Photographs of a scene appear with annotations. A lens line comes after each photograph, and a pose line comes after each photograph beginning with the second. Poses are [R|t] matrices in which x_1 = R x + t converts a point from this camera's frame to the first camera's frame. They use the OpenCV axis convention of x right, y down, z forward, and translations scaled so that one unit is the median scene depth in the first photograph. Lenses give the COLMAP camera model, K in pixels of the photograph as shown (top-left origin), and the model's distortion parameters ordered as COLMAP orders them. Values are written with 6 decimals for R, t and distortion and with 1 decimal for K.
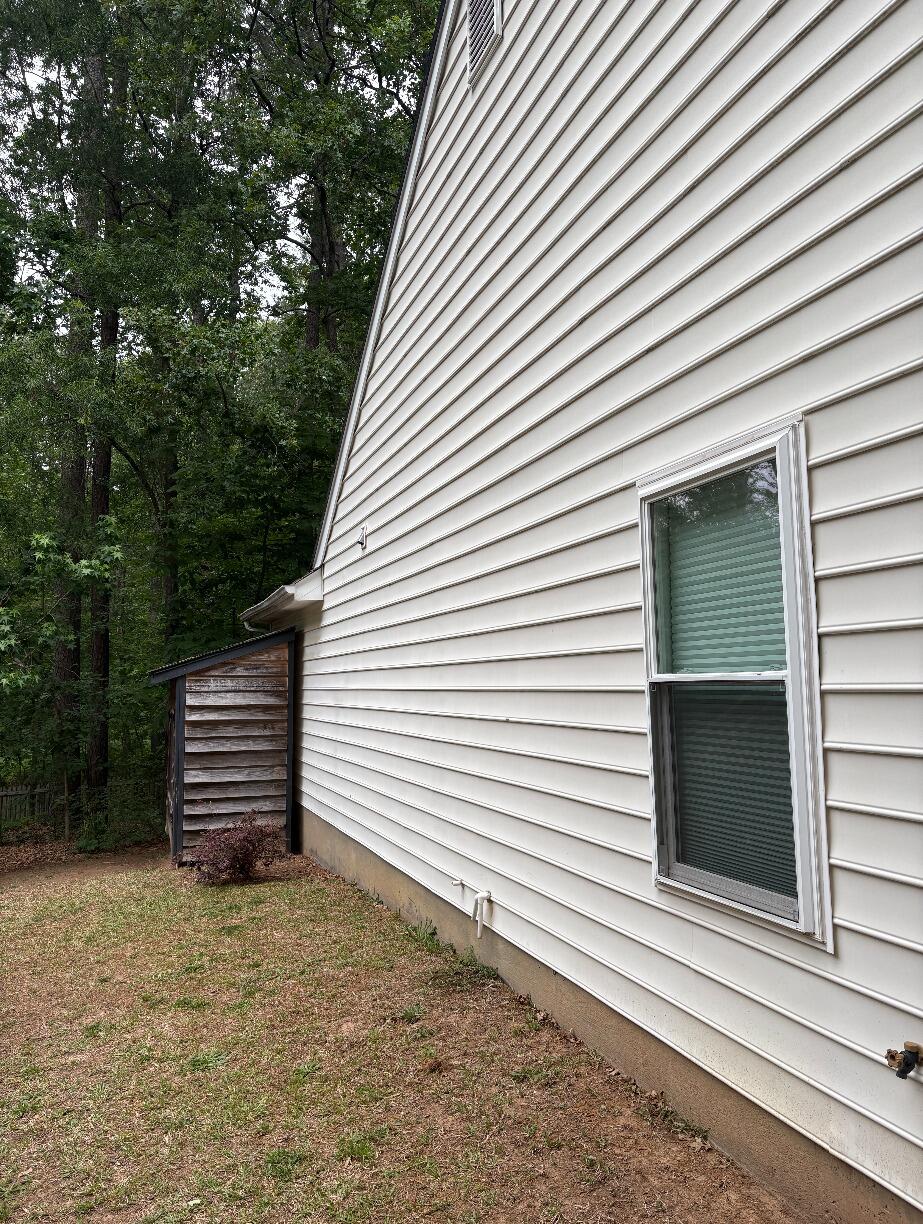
lens RADIAL K [[911.1, 0, 461.5], [0, 911.1, 612.0], [0, 0, 1]] dist [0.005366, -0.000997]
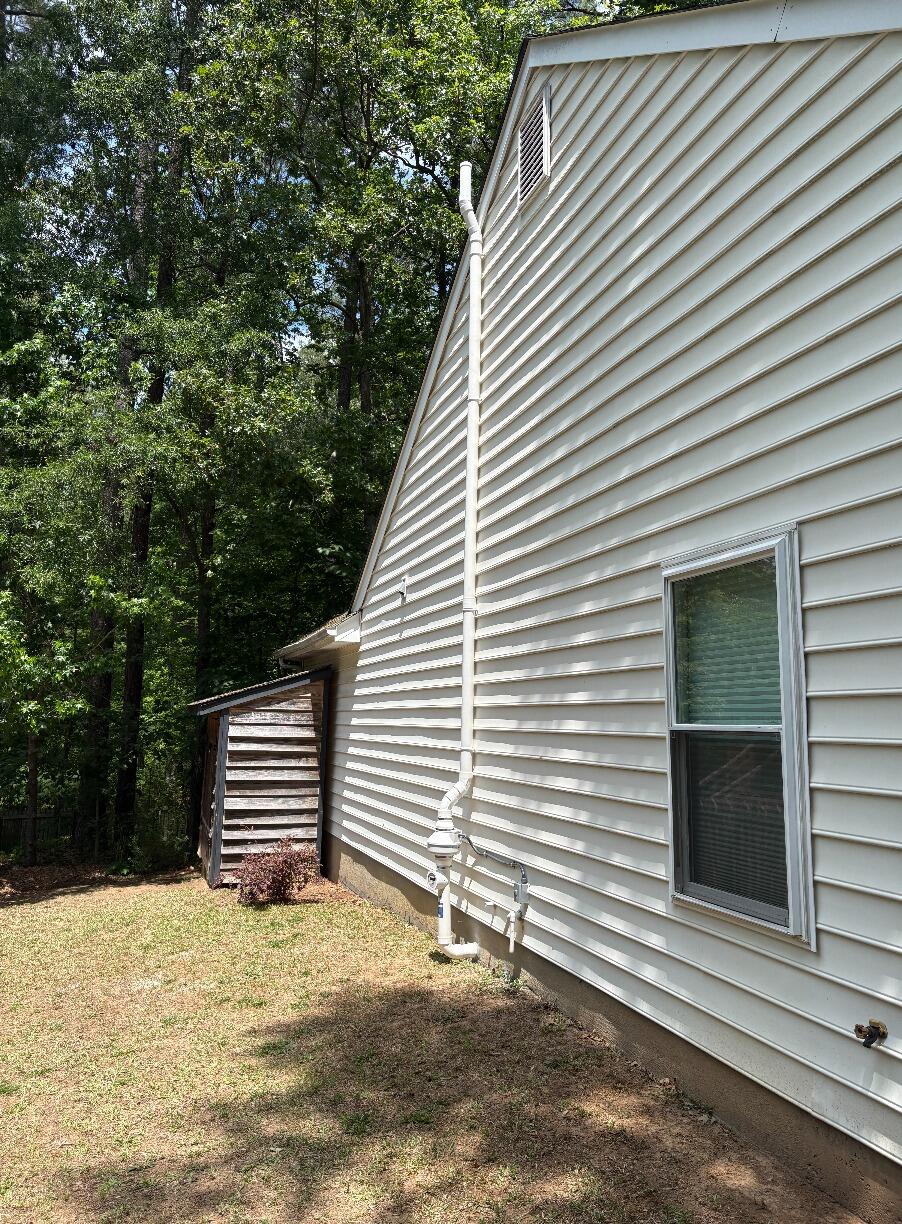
lens RADIAL K [[890.1, 0, 451.0], [0, 890.1, 612.0], [0, 0, 1]] dist [-0.005107, -0.000072]
pose [[0.999335, 0.023430, -0.027948, -0.053040], [-0.024623, 0.998766, -0.043141, -0.021314], [0.026902, 0.043800, 0.998678, -0.188893]]
